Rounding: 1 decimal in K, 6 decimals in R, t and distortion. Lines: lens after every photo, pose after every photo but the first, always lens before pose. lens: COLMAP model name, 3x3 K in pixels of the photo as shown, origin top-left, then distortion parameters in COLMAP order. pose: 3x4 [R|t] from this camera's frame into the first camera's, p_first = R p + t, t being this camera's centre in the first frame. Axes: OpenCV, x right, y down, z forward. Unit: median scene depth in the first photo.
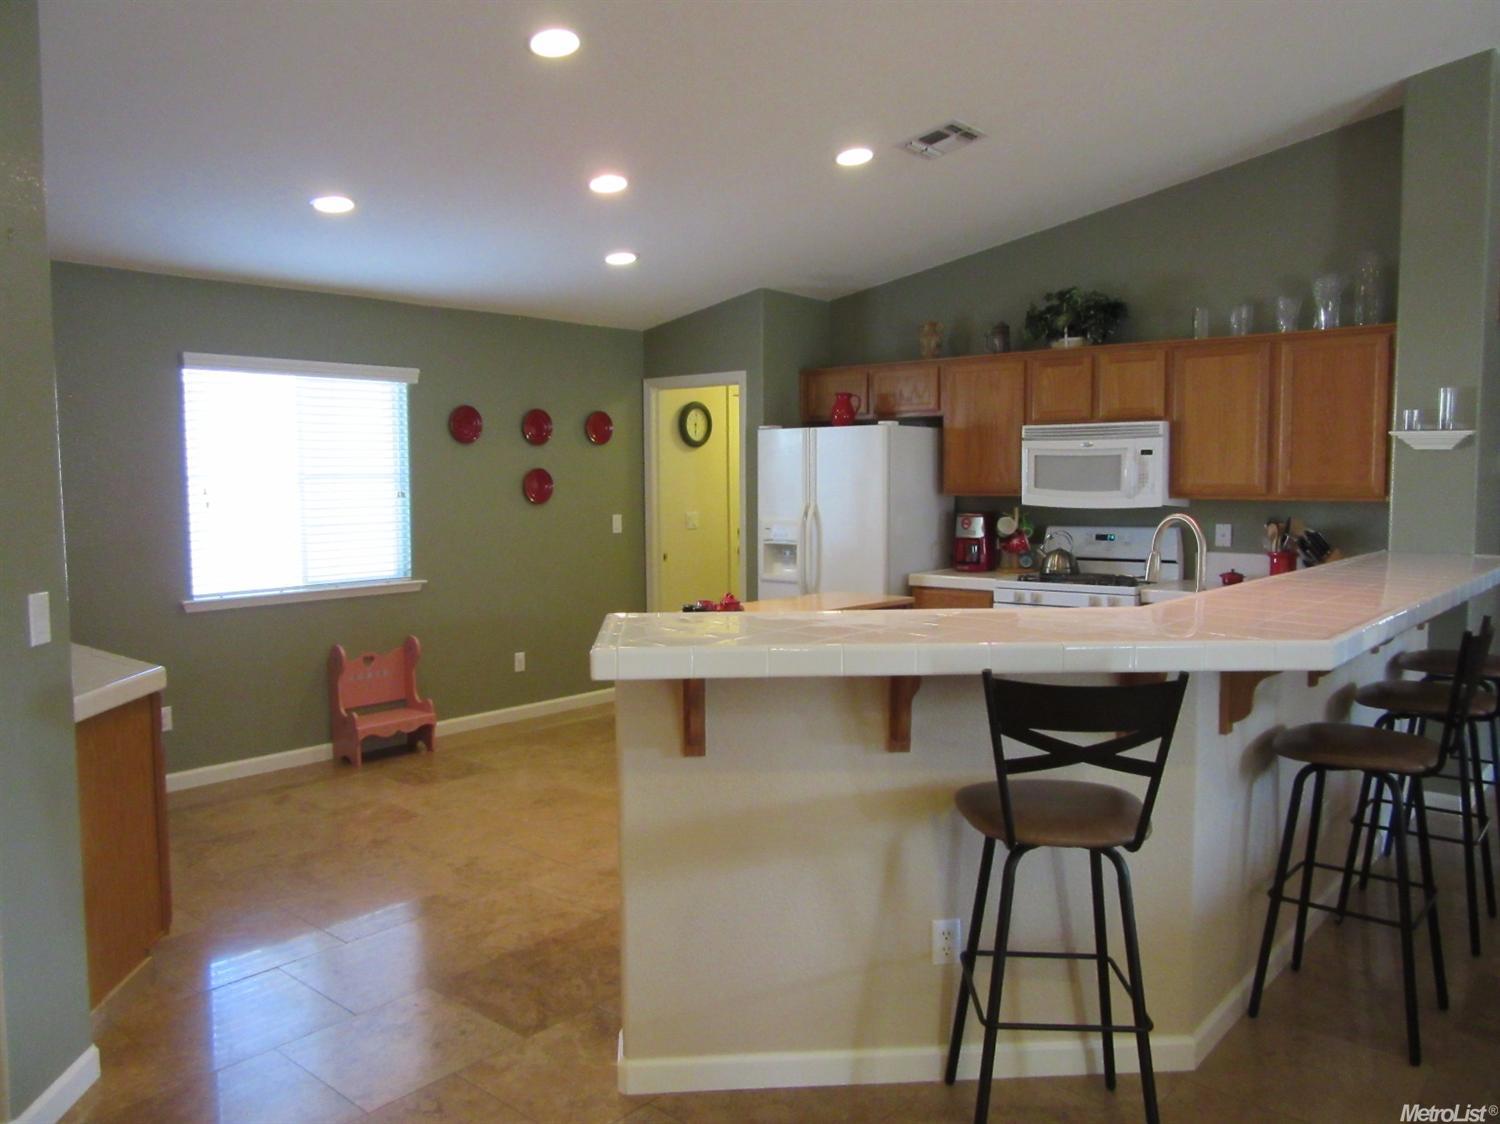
lens RADIAL K [[1118.0, 0, 751.3], [0, 1118.0, 559.1], [0, 0, 1]] dist [-0.042120, 0.026464]
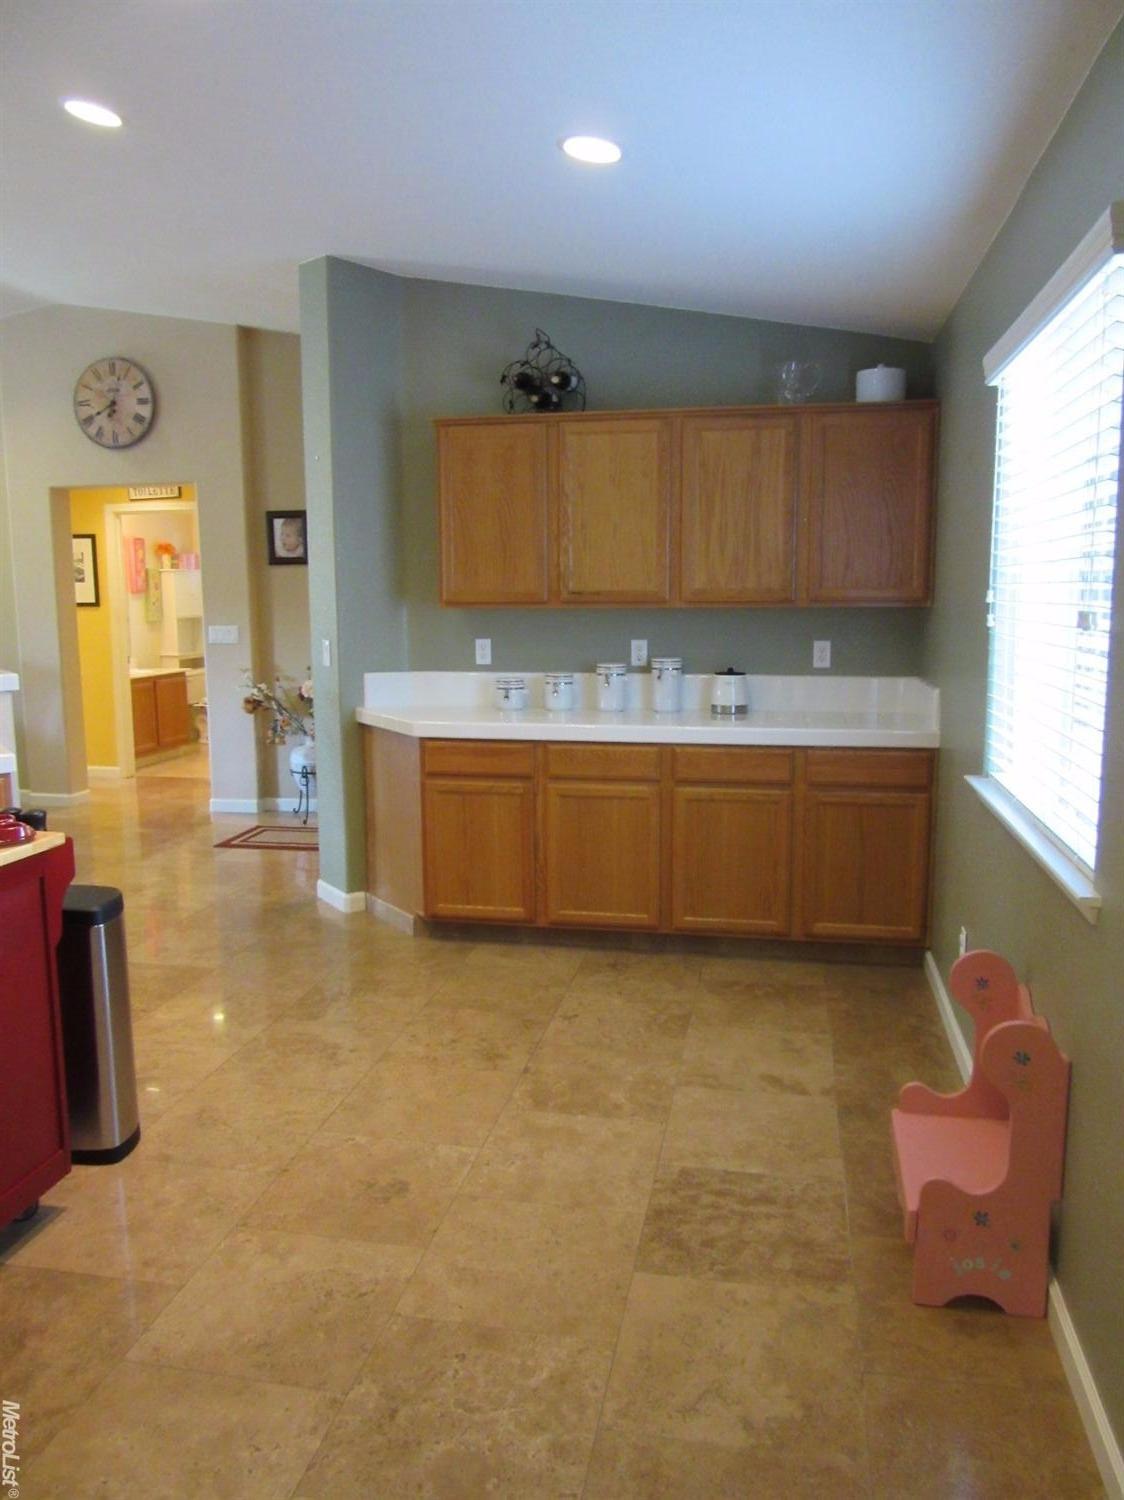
lens RADIAL K [[1118.0, 0, 563.0], [0, 1118.0, 749.4], [0, 0, 1]] dist [-0.042120, 0.026464]
pose [[-0.865834, 0.078961, -0.494062, -0.016306], [-0.033076, 0.976275, 0.213993, -0.111179], [0.499237, 0.201623, -0.842680, 1.572294]]
